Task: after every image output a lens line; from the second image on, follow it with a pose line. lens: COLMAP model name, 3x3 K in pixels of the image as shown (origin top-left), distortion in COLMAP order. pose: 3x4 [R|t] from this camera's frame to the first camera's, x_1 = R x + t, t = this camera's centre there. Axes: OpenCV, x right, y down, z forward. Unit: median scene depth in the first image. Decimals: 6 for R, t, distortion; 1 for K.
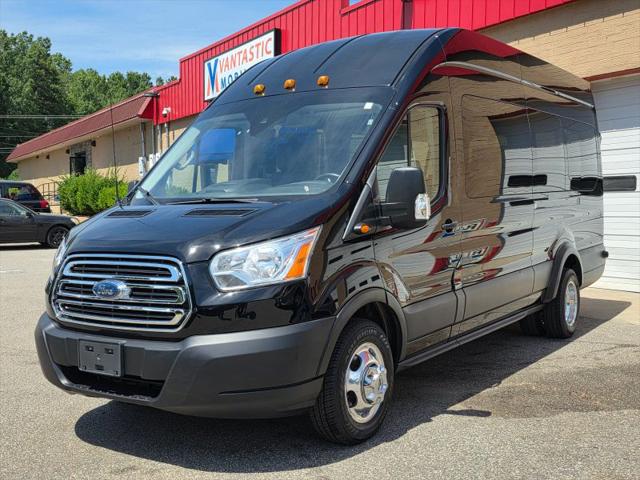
lens RADIAL K [[715.1, 0, 325.7], [0, 715.1, 244.6], [0, 0, 1]] dist [0.046800, -0.027325]
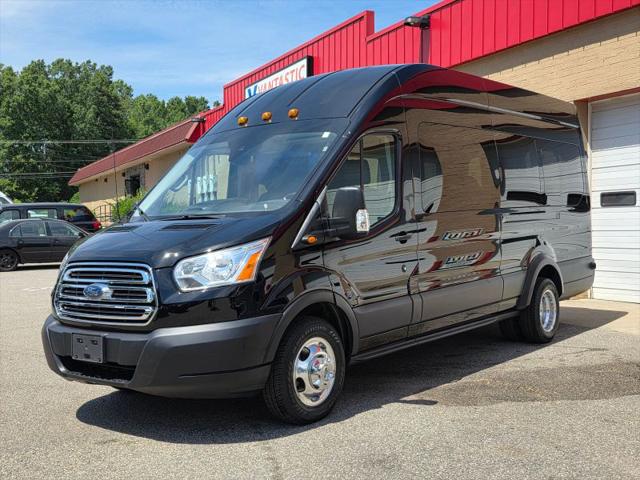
lens RADIAL K [[714.2, 0, 334.0], [0, 714.2, 241.2], [0, 0, 1]] dist [0.050372, -0.018700]
pose [[0.997705, -0.007982, -0.067239, 0.144066], [0.005885, 0.999492, -0.031328, 0.014791], [0.067455, 0.030860, 0.997245, -0.144208]]
